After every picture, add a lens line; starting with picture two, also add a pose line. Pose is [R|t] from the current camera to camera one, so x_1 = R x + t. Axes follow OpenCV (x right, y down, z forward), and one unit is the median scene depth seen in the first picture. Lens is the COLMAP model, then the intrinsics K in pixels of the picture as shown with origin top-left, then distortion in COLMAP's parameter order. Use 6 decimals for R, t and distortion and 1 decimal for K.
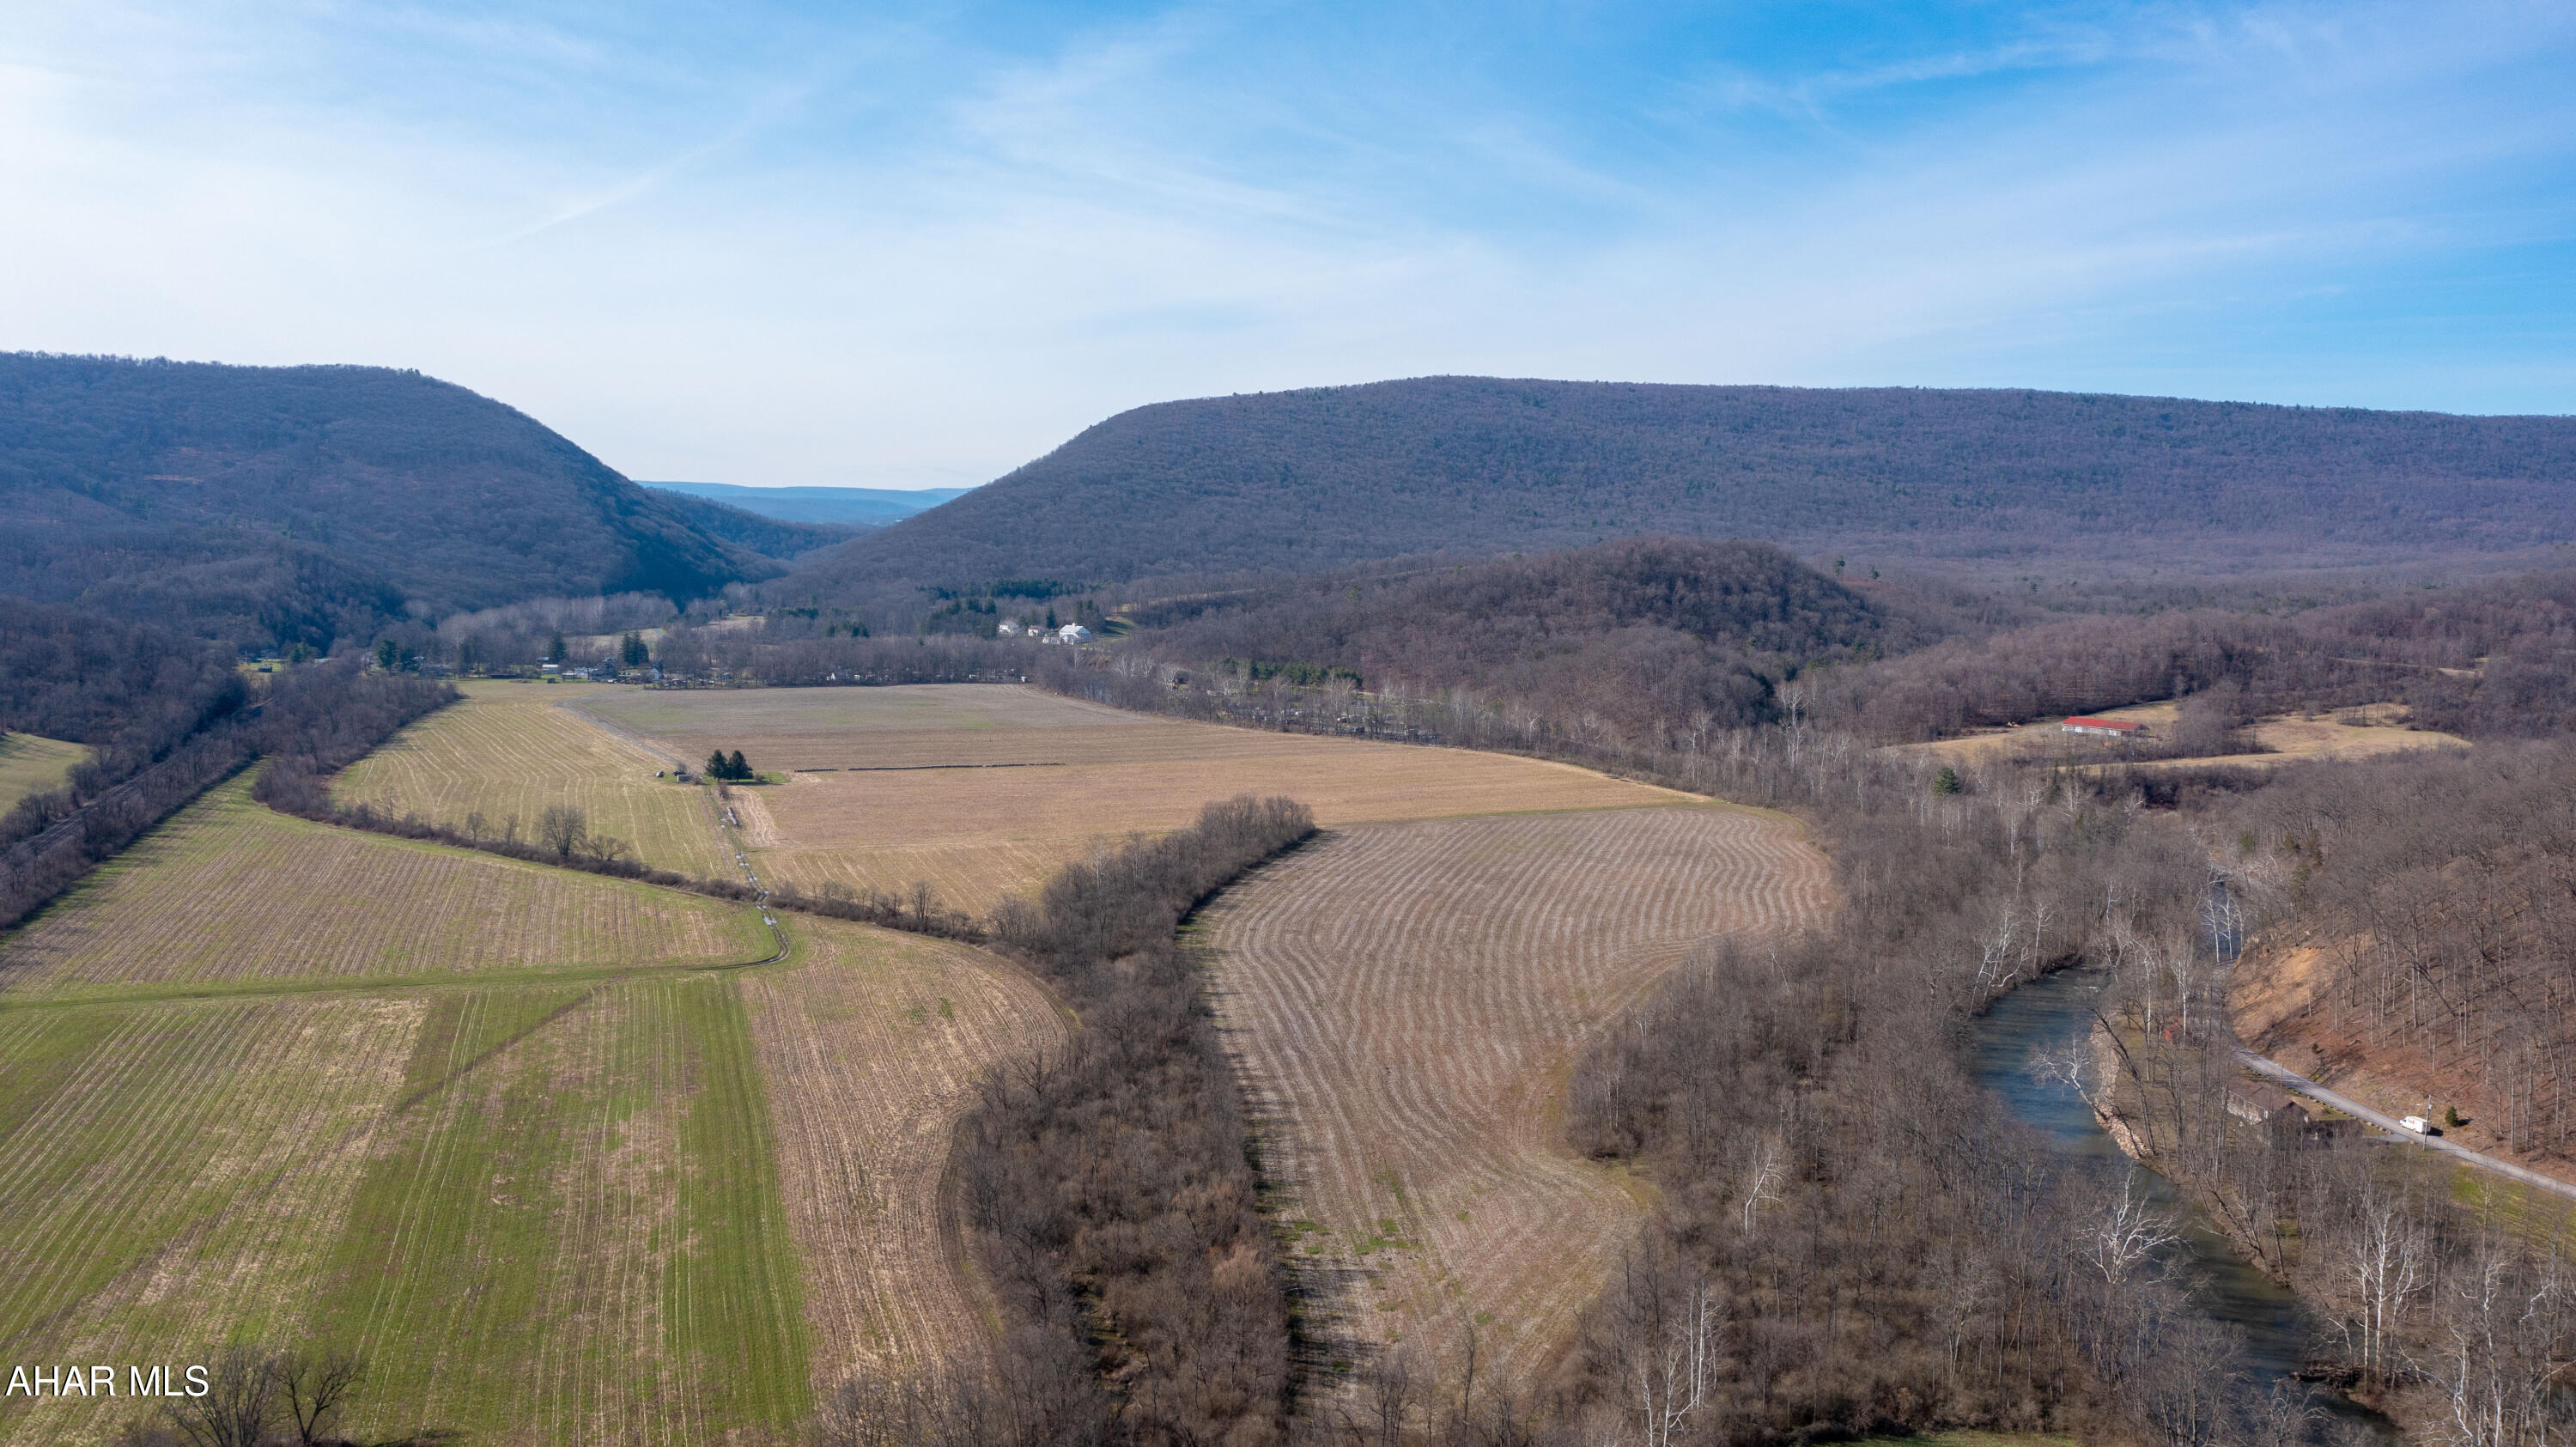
lens RADIAL K [[2019.3, 0, 1288.5], [0, 2019.3, 714.2], [0, 0, 1]] dist [-0.021082, 0.009175]
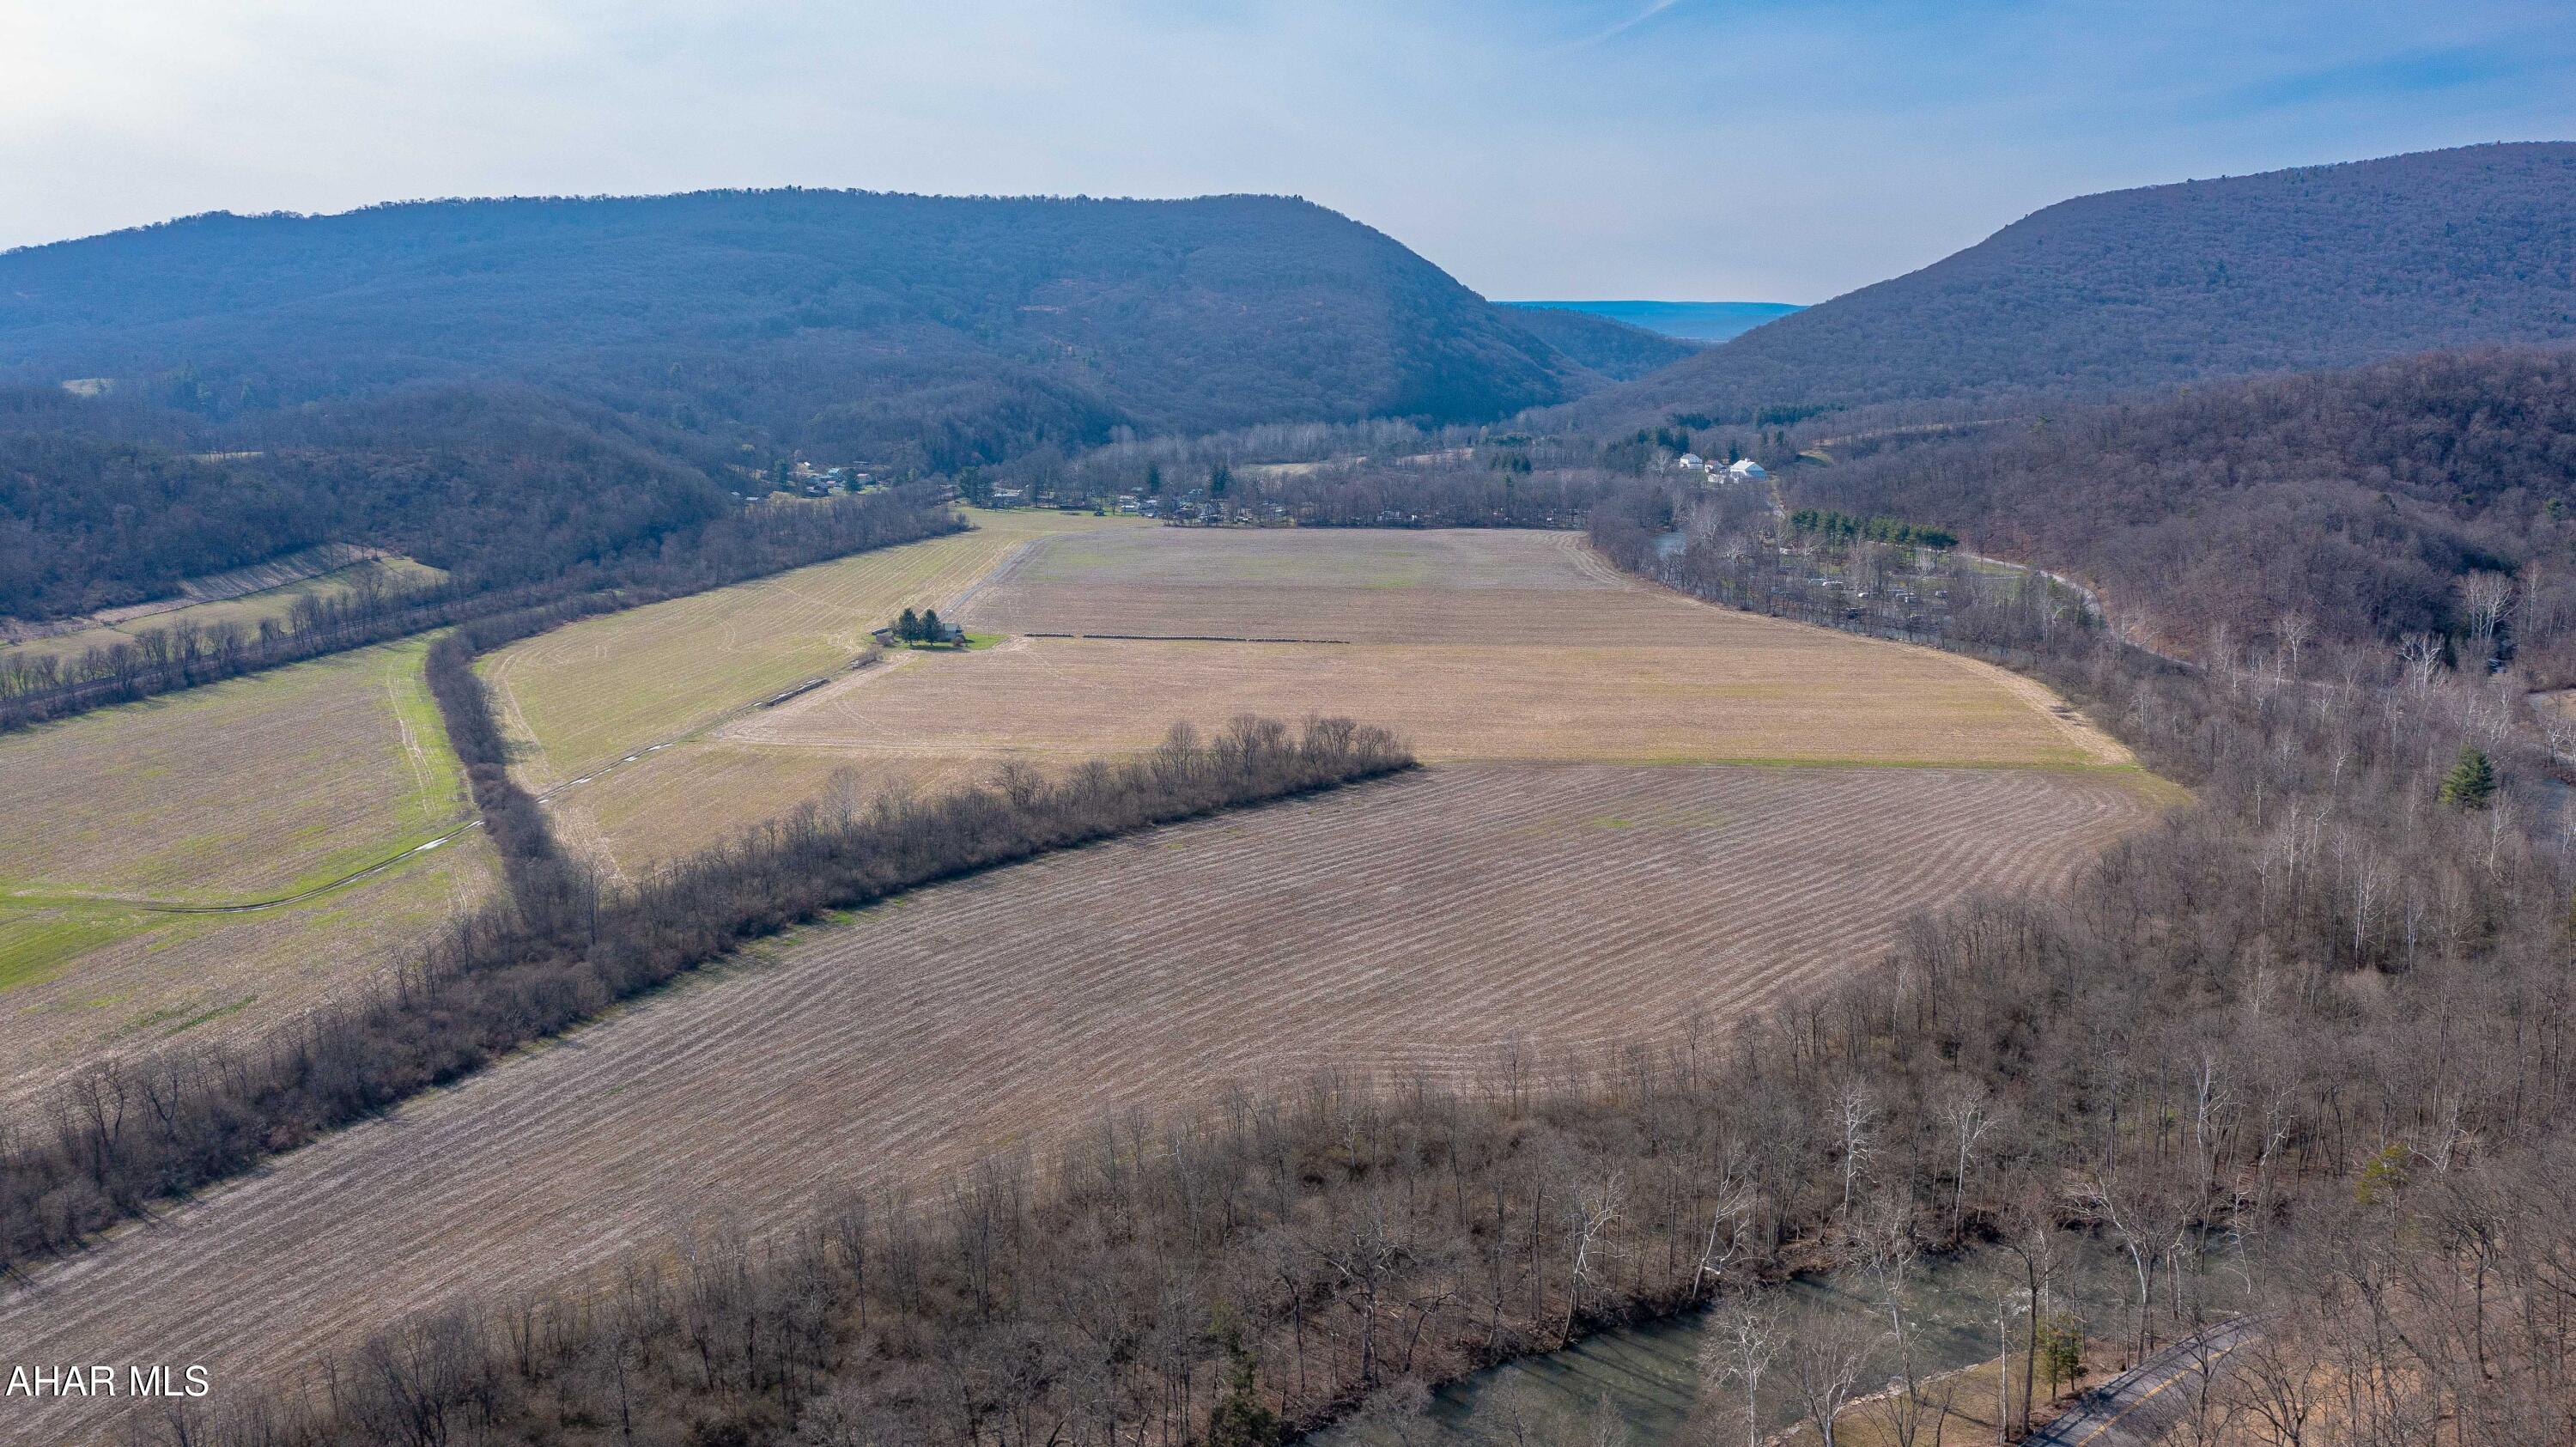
lens RADIAL K [[2019.3, 0, 1299.7], [0, 2019.3, 714.1], [0, 0, 1]] dist [-0.021082, 0.009175]
pose [[0.870635, 0.074725, -0.486222, 0.185673], [-0.031890, 0.994890, 0.095797, -0.016314], [0.490896, -0.067899, 0.868568, 0.202928]]
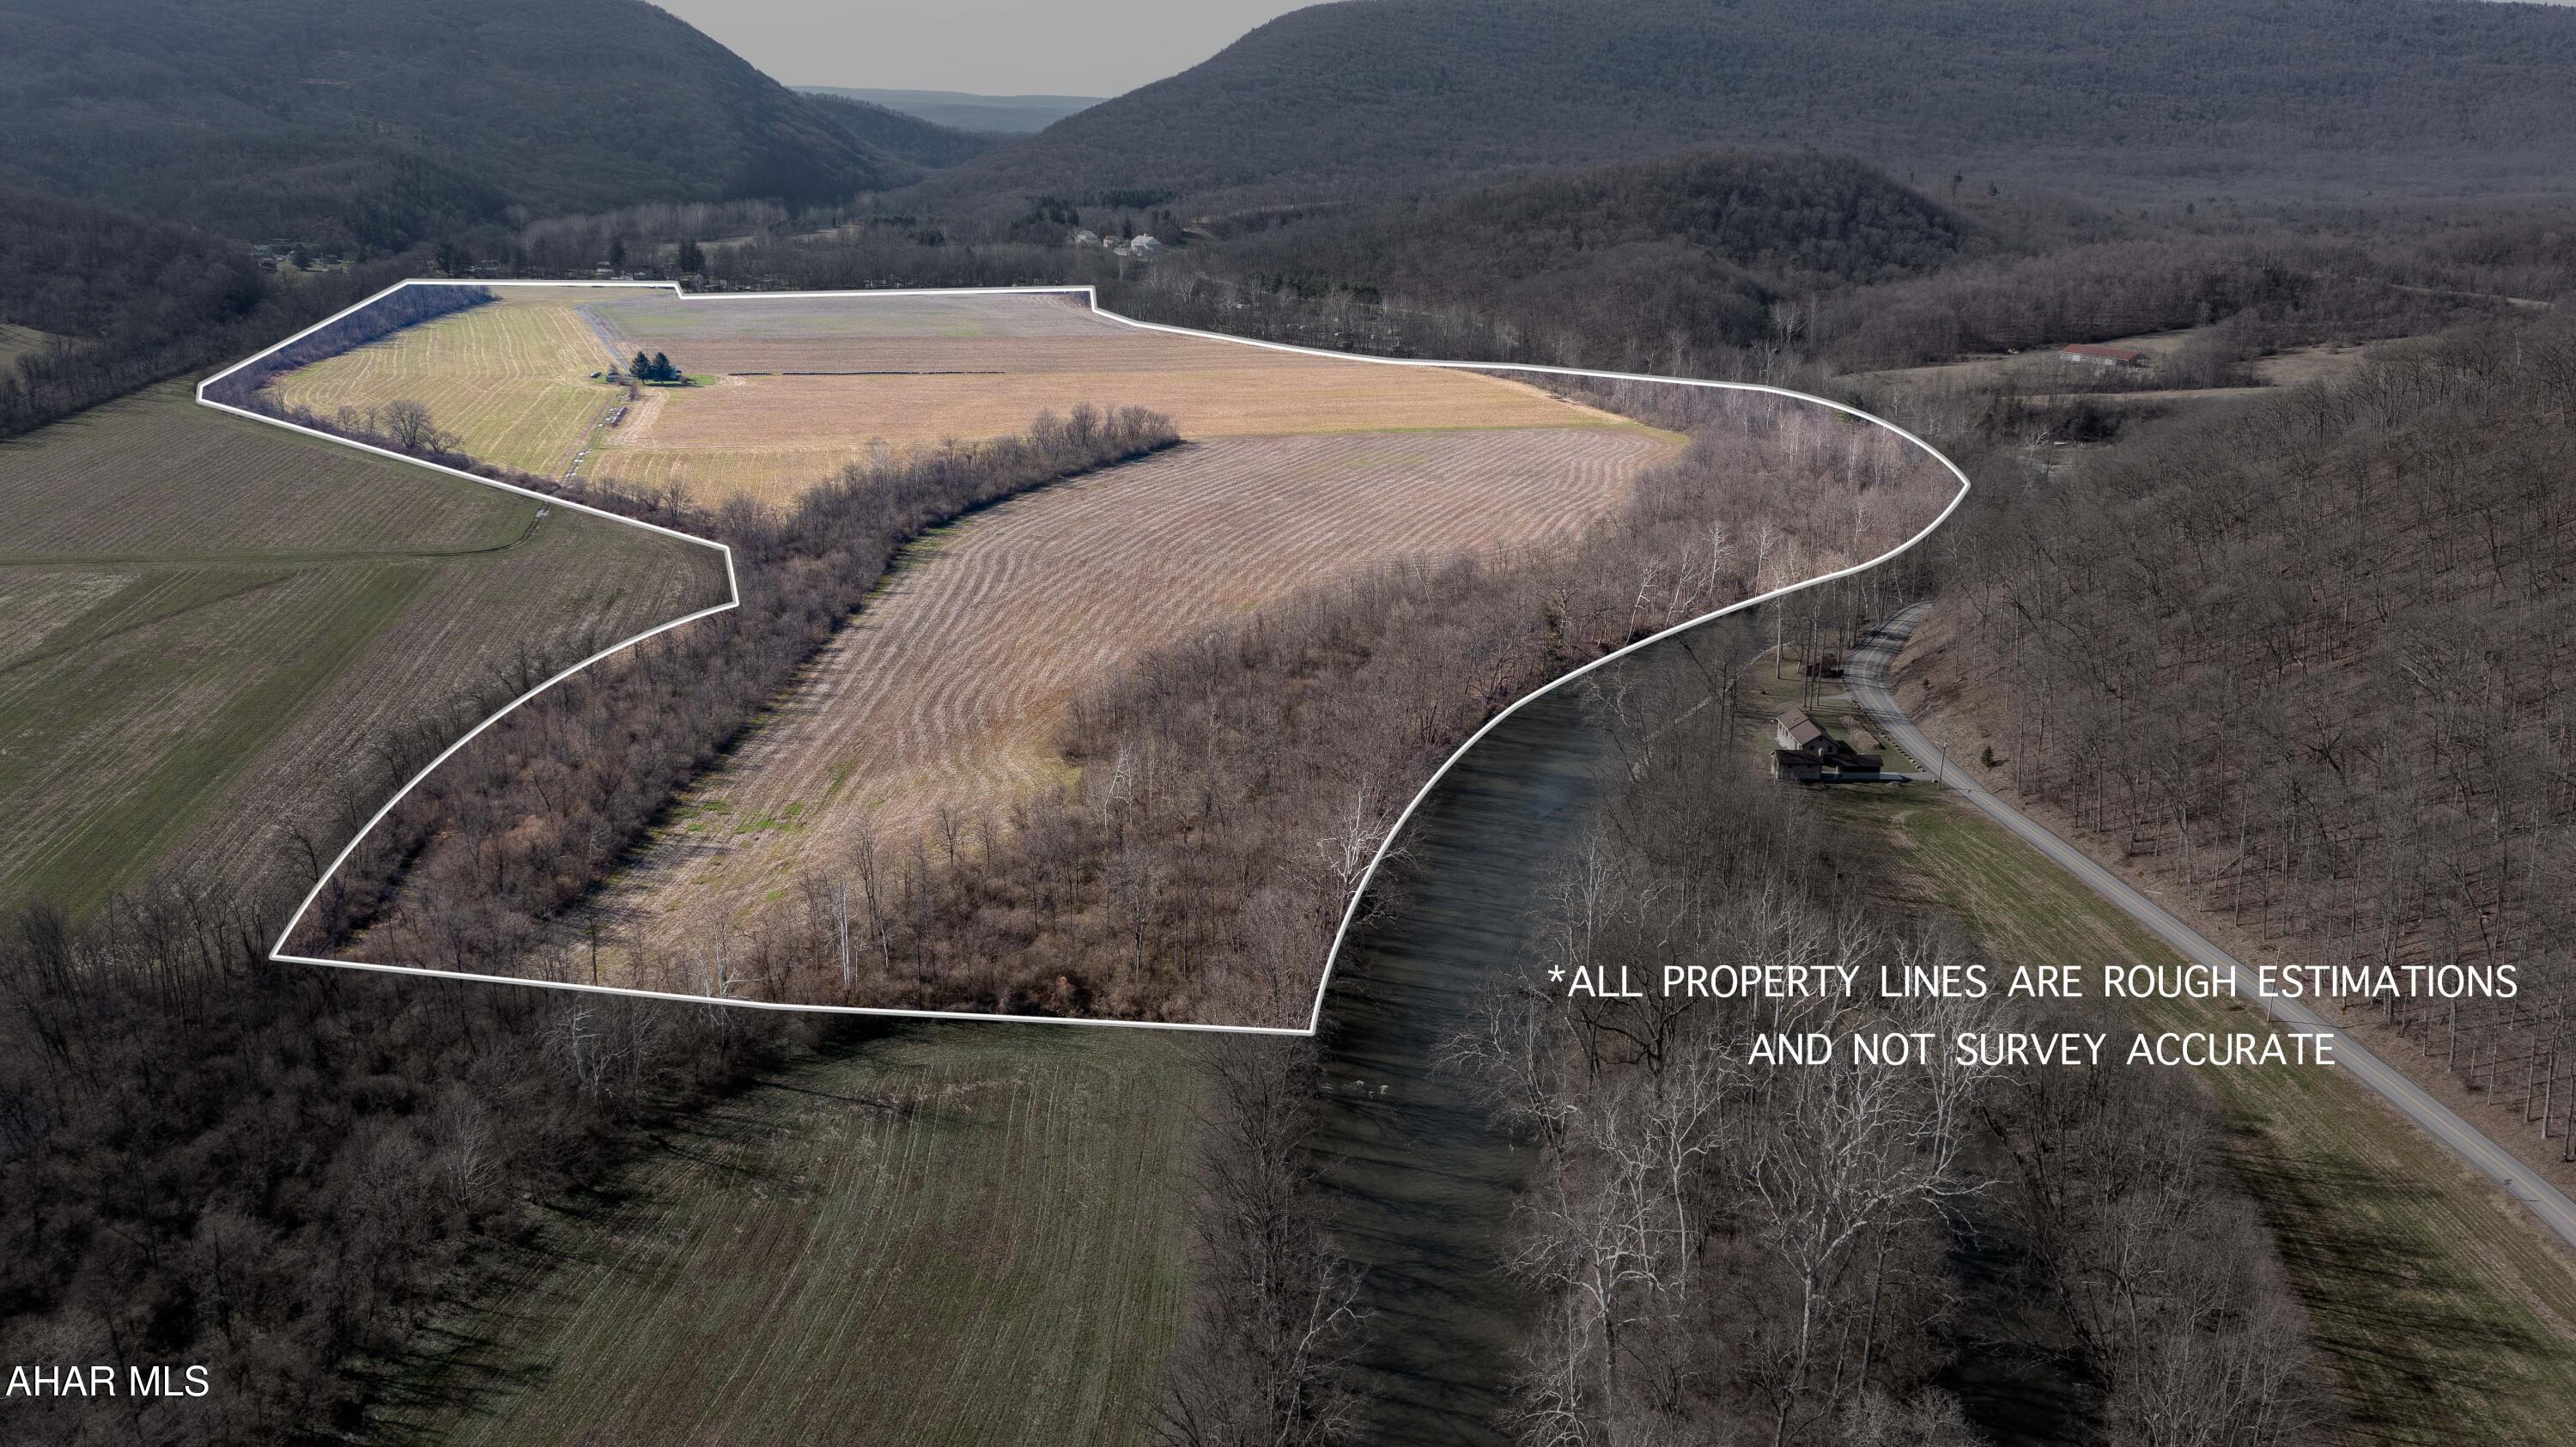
lens RADIAL K [[2019.3, 0, 1289.7], [0, 2019.3, 705.3], [0, 0, 1]] dist [-0.021082, 0.009175]
pose [[0.992674, 0.037886, -0.114733, 0.105411], [-0.016629, 0.983371, 0.180844, 0.002510], [0.119676, -0.177611, 0.976797, 0.007711]]
